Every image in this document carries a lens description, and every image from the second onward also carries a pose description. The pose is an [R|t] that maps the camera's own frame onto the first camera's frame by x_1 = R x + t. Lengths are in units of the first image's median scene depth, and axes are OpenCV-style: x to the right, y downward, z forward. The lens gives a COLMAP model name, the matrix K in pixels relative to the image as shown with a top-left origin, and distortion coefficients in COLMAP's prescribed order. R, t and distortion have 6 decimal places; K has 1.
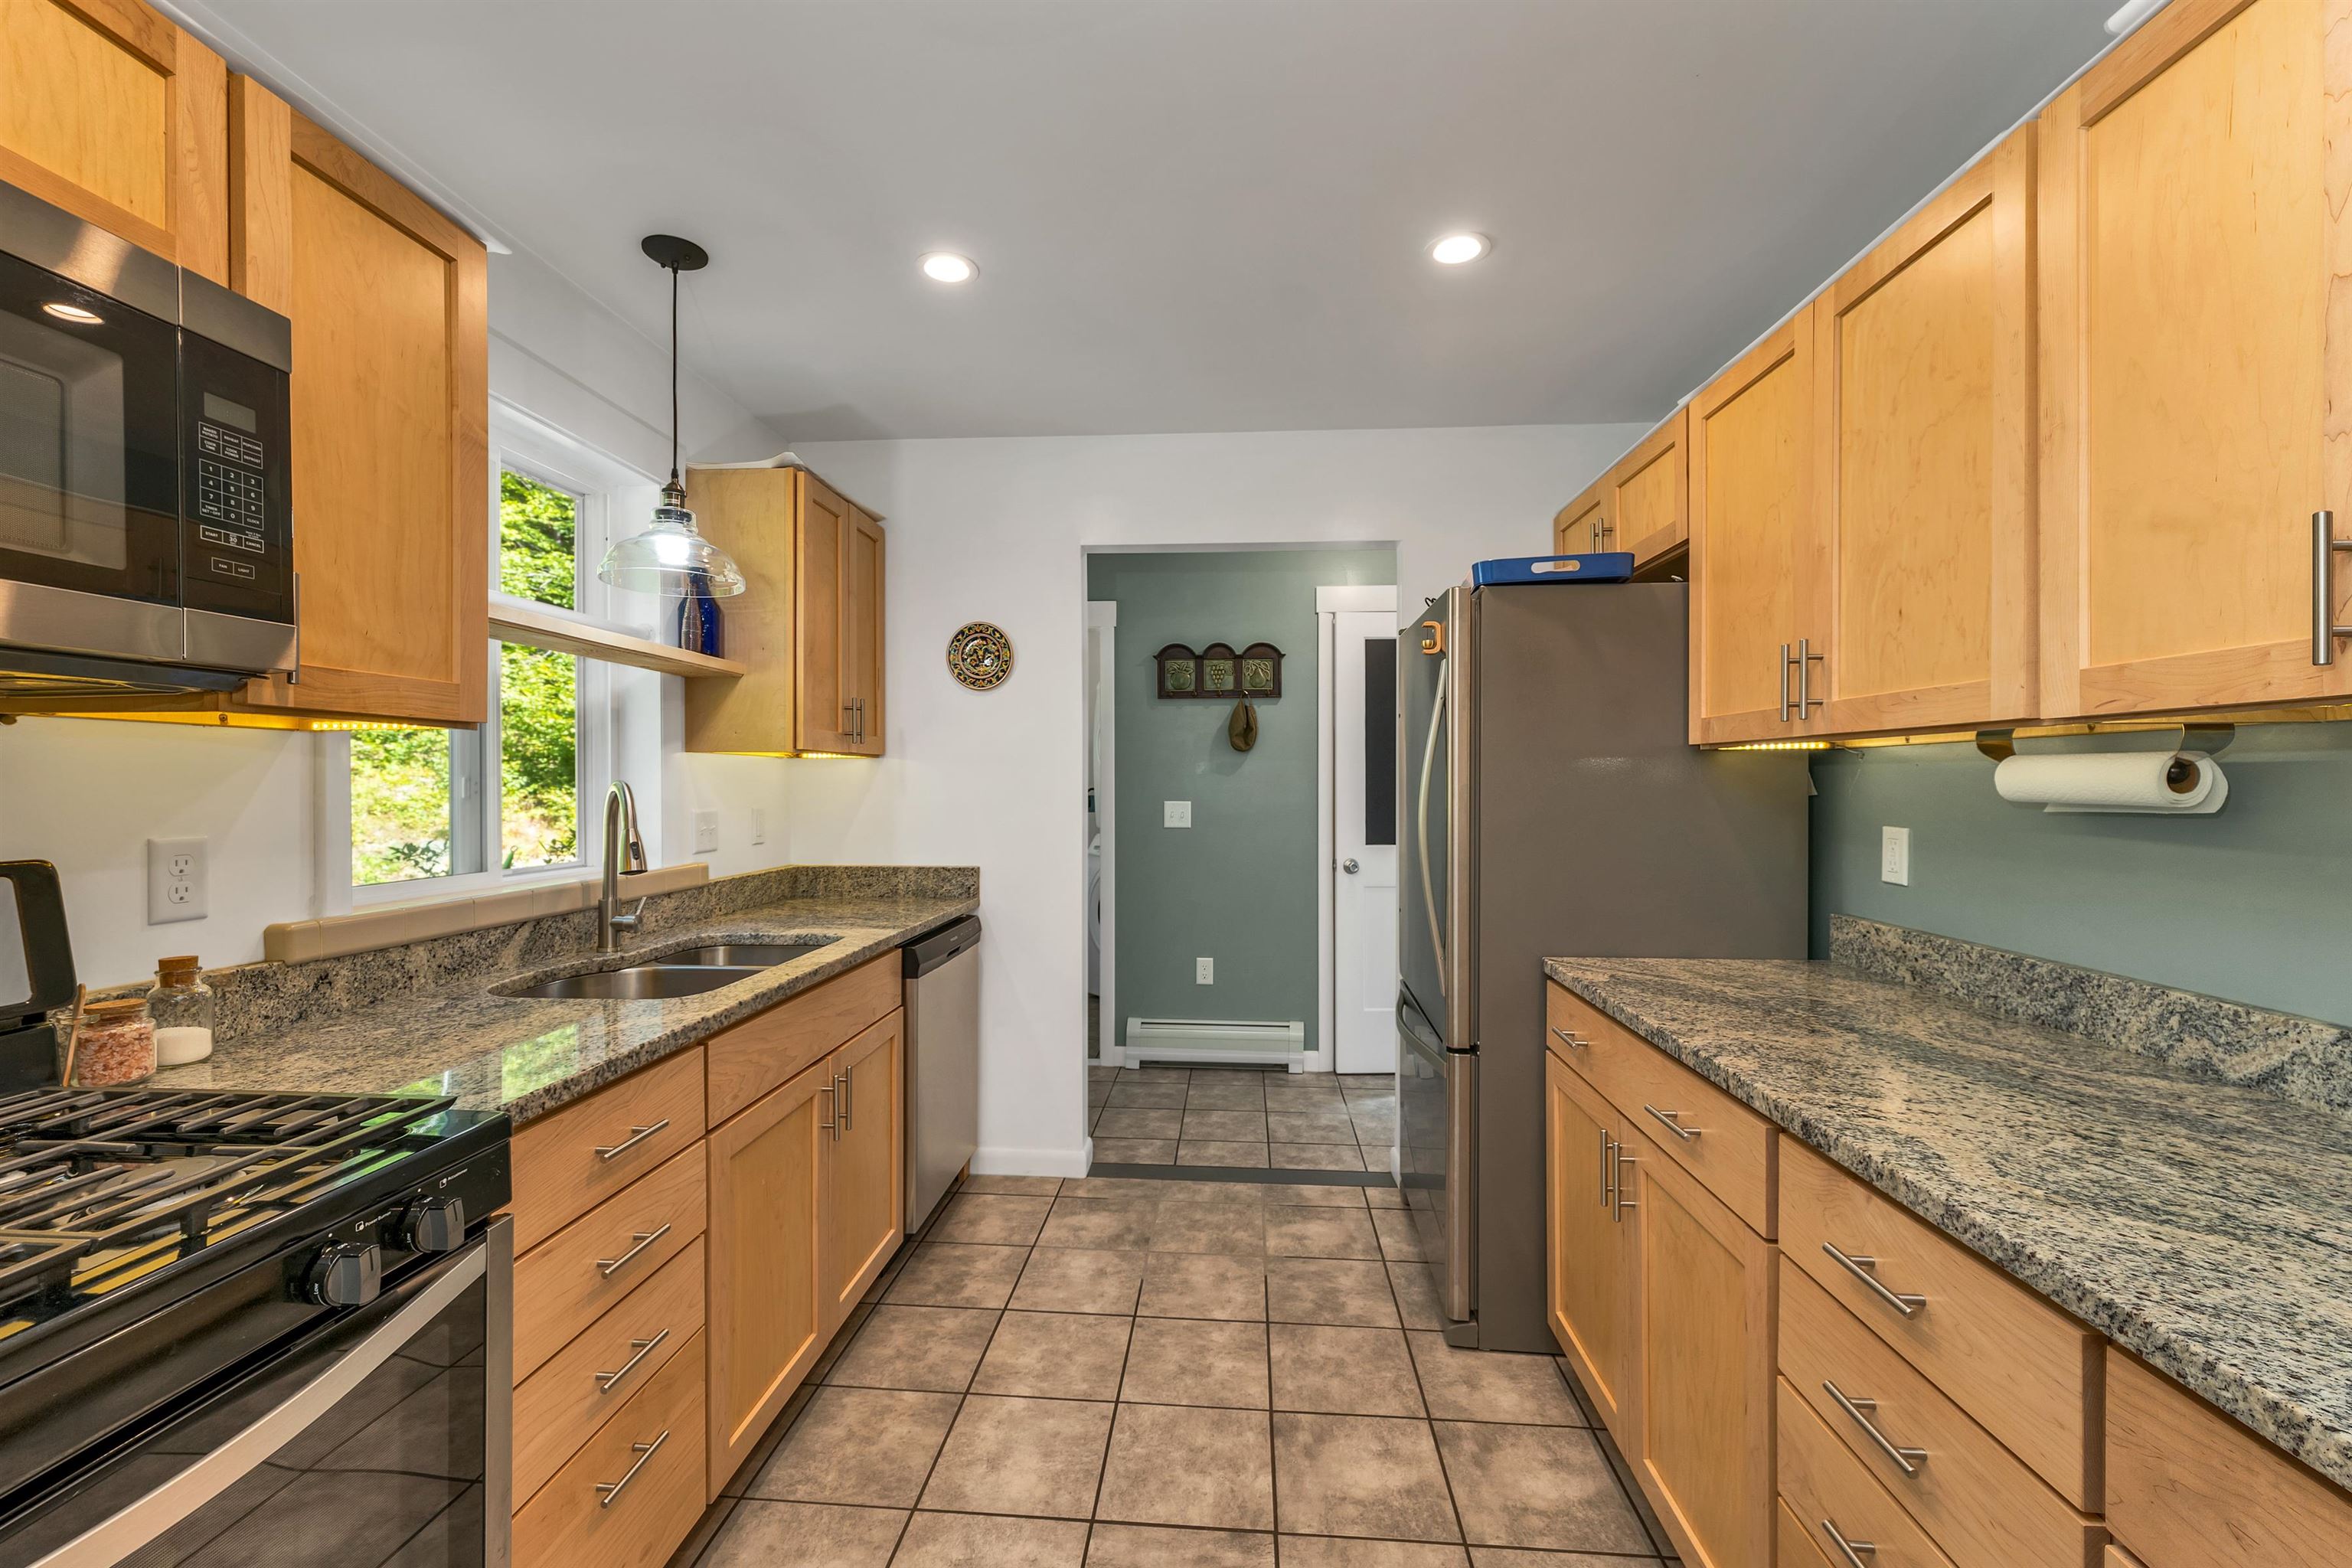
lens RADIAL K [[924.1, 0, 1176.0], [0, 924.1, 784.0], [0, 0, 1]] dist [0.000700, -0.000368]
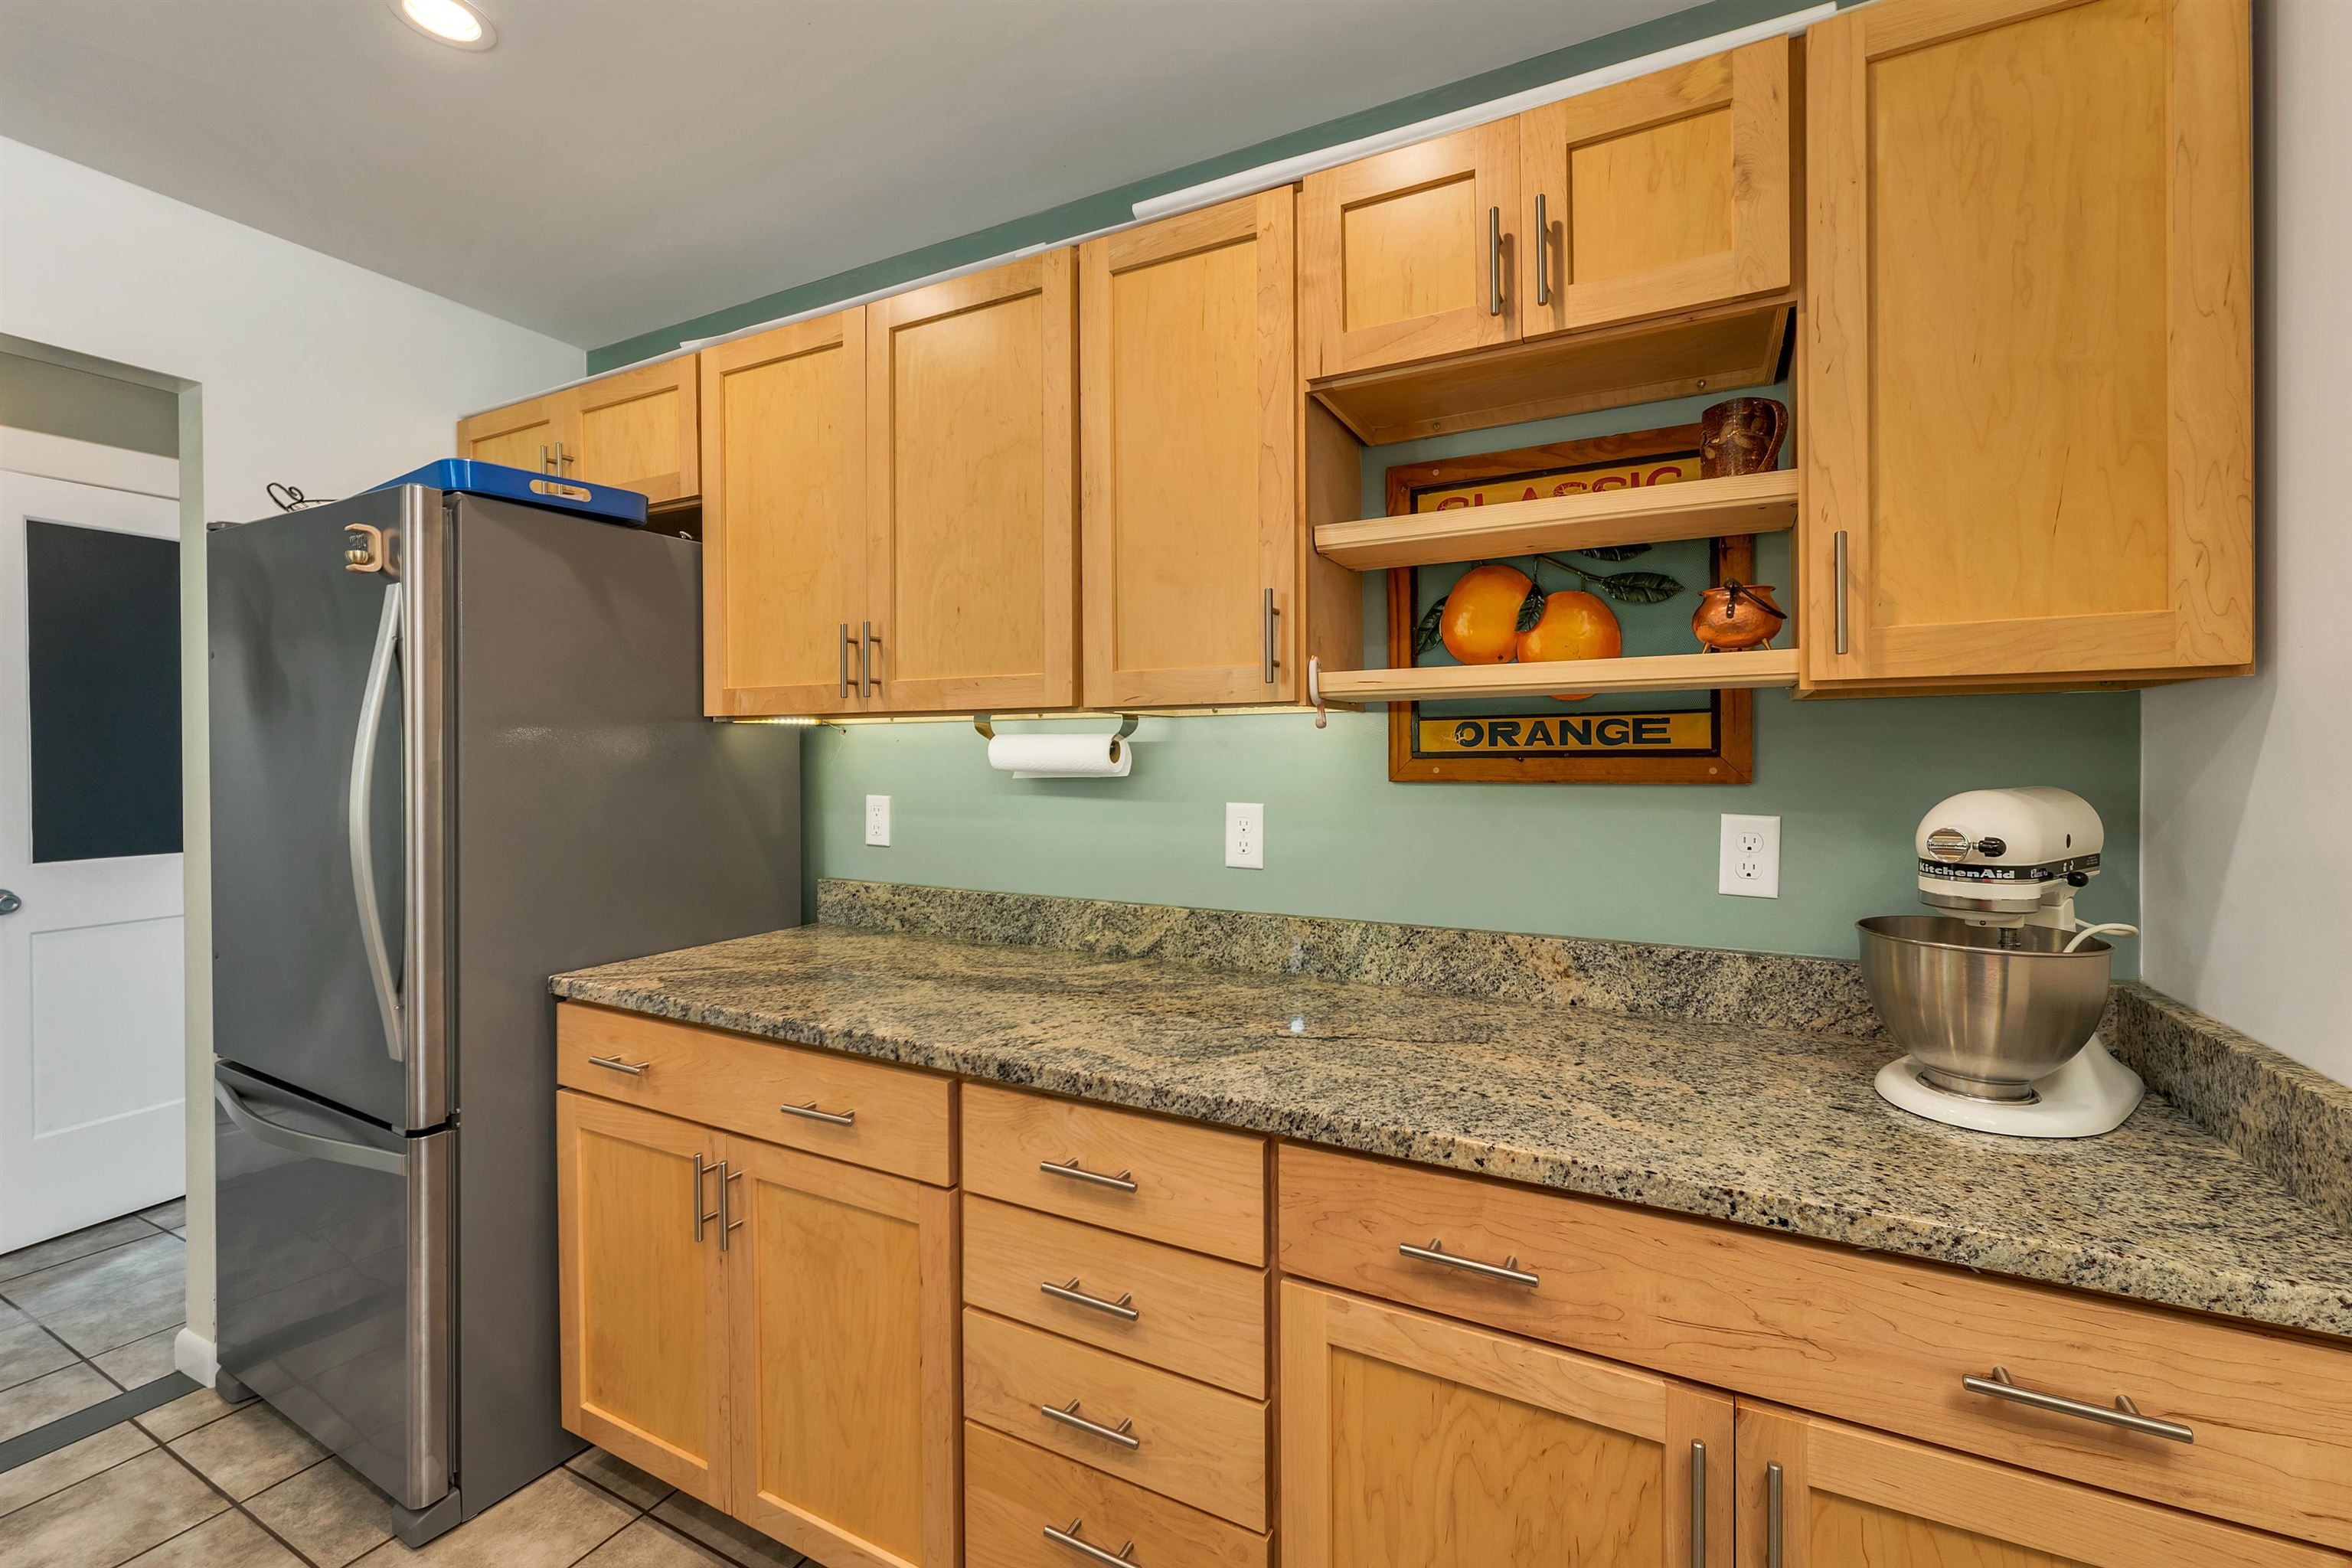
lens RADIAL K [[966.2, 0, 1172.9], [0, 966.2, 761.1], [0, 0, 1]] dist [0.000746, 0.000143]
pose [[0.418801, -0.008589, 0.908037, -0.237008], [0.005591, 0.999961, 0.006879, -0.002585], [-0.908061, 0.002196, 0.418833, 0.280692]]
